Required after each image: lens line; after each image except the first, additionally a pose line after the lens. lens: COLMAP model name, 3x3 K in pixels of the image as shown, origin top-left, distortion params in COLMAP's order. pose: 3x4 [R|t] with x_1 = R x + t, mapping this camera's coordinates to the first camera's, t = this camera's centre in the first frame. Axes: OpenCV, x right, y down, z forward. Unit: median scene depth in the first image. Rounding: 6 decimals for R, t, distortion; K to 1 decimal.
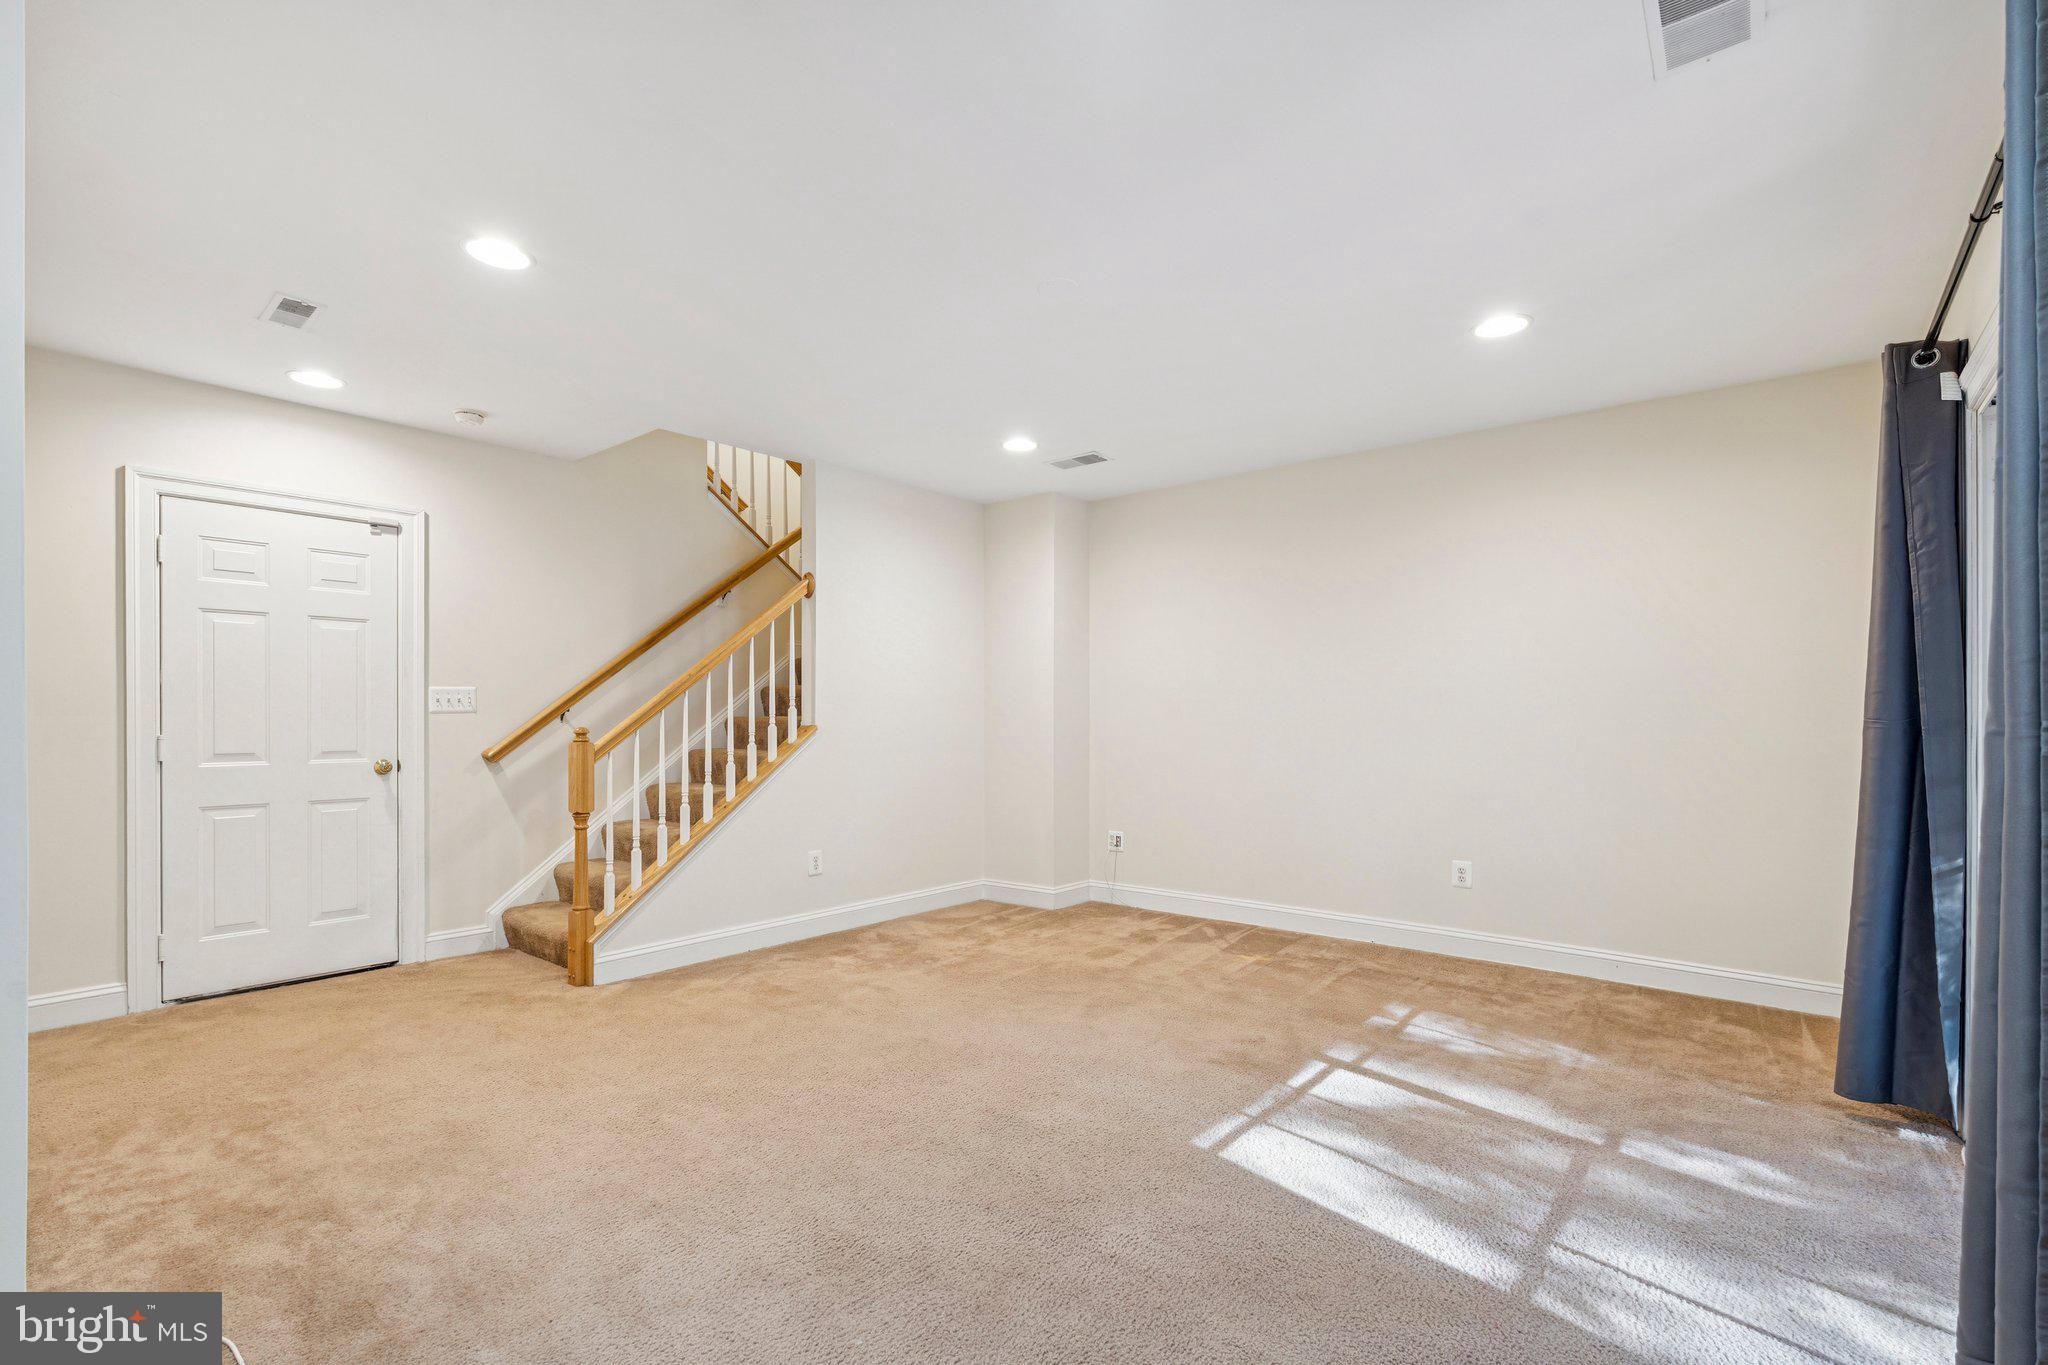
lens RADIAL K [[910.8, 0, 1025.9], [0, 910.8, 703.5], [0, 0, 1]] dist [-0.003729, -0.000467]
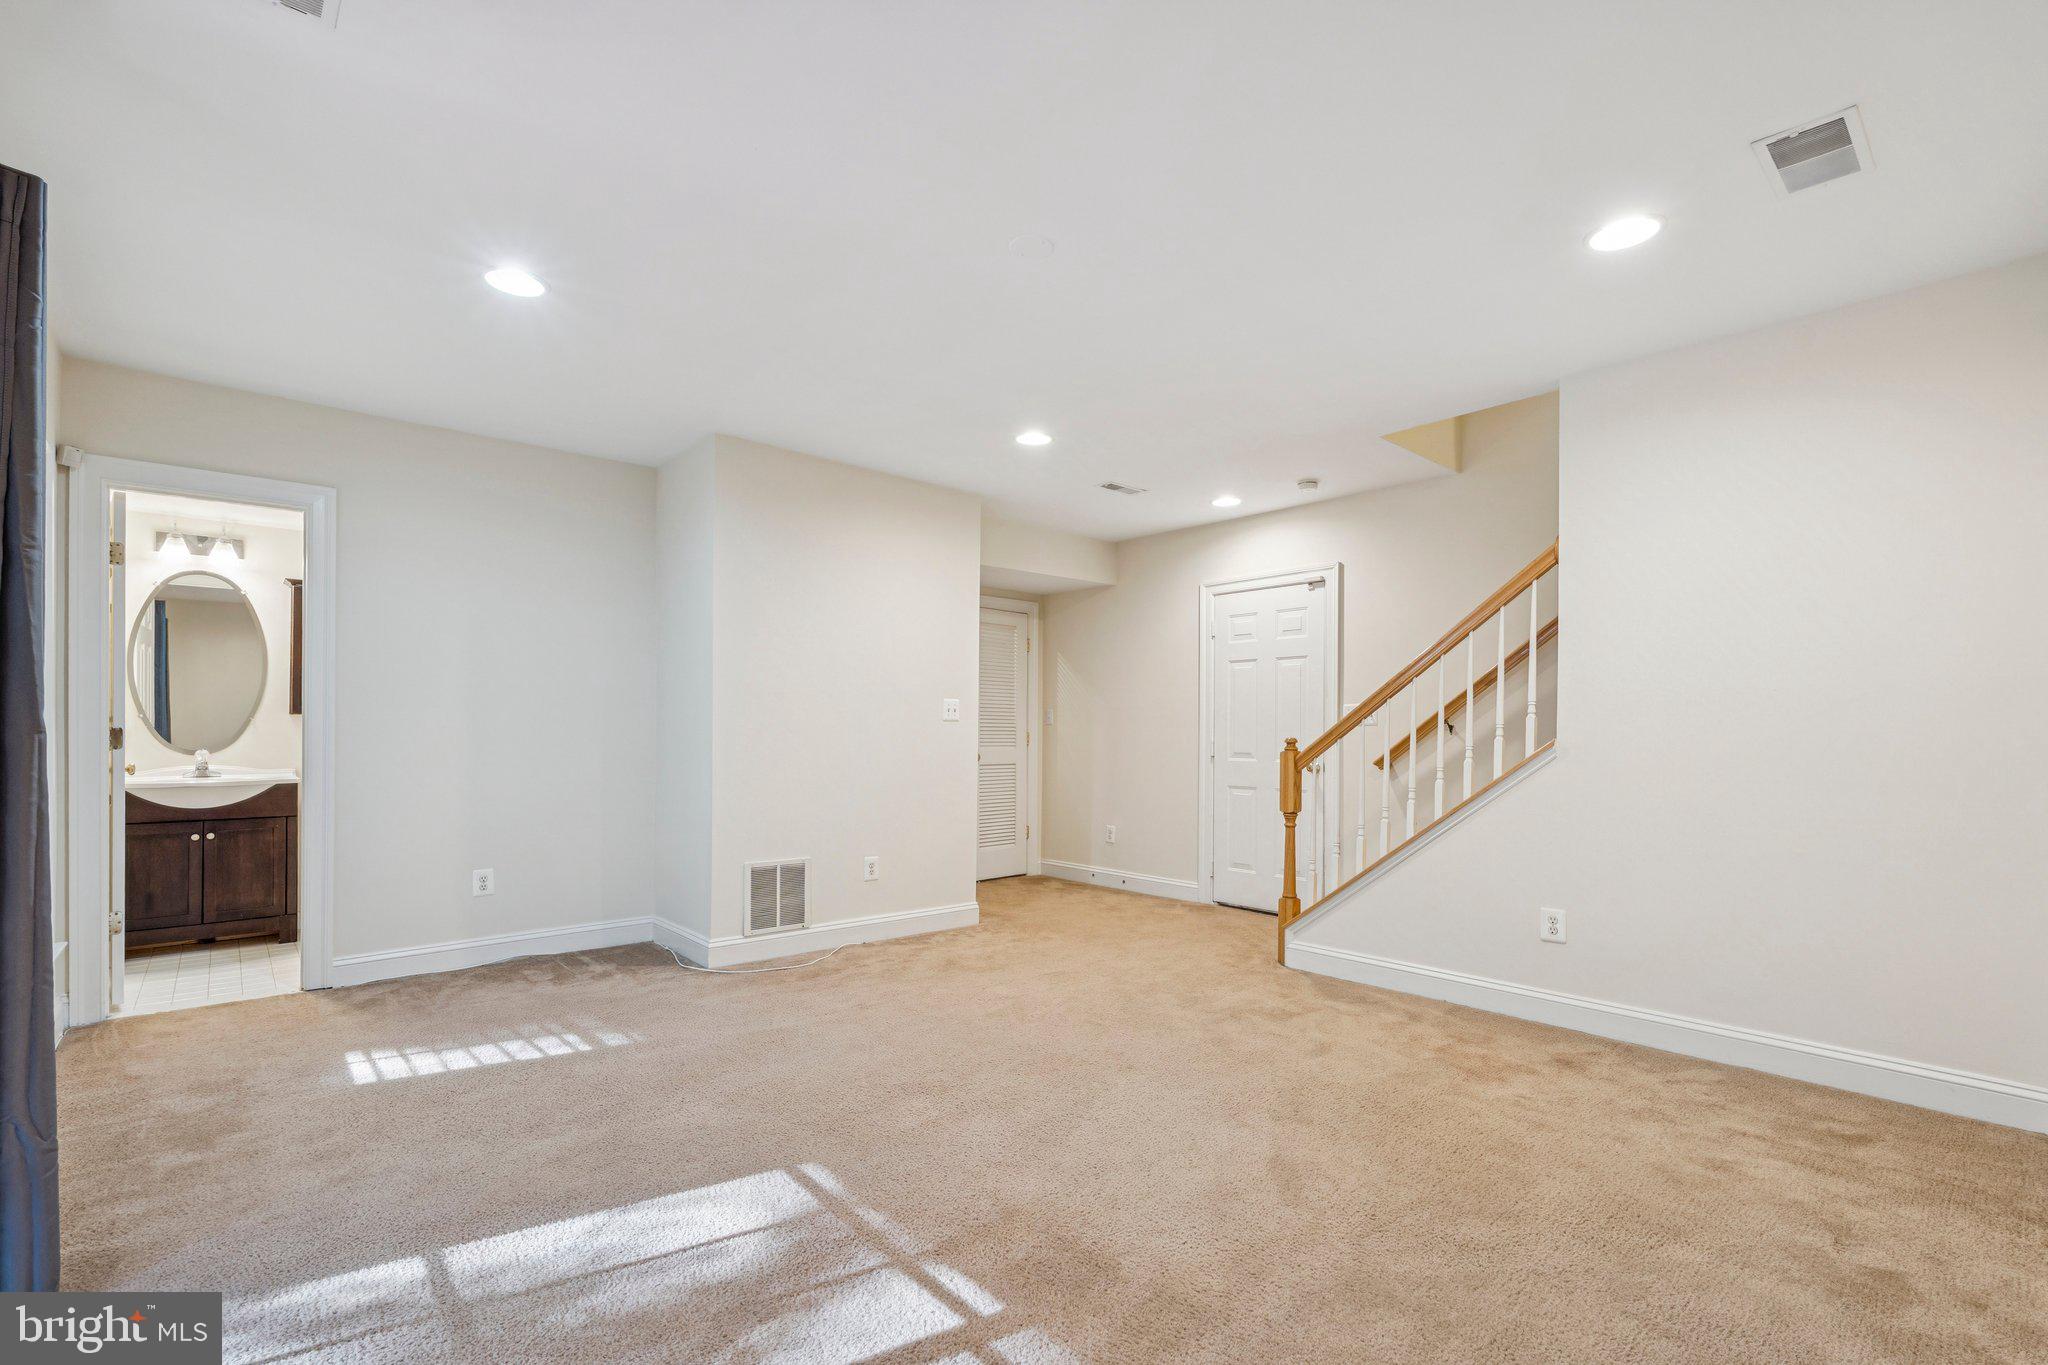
lens RADIAL K [[910.8, 0, 1025.9], [0, 910.8, 703.5], [0, 0, 1]] dist [-0.003729, -0.000467]
pose [[-0.149218, -0.032448, -0.988272, 0.702356], [0.014760, 0.999277, -0.035038, 0.019445], [0.988694, -0.019815, -0.148631, 0.858897]]
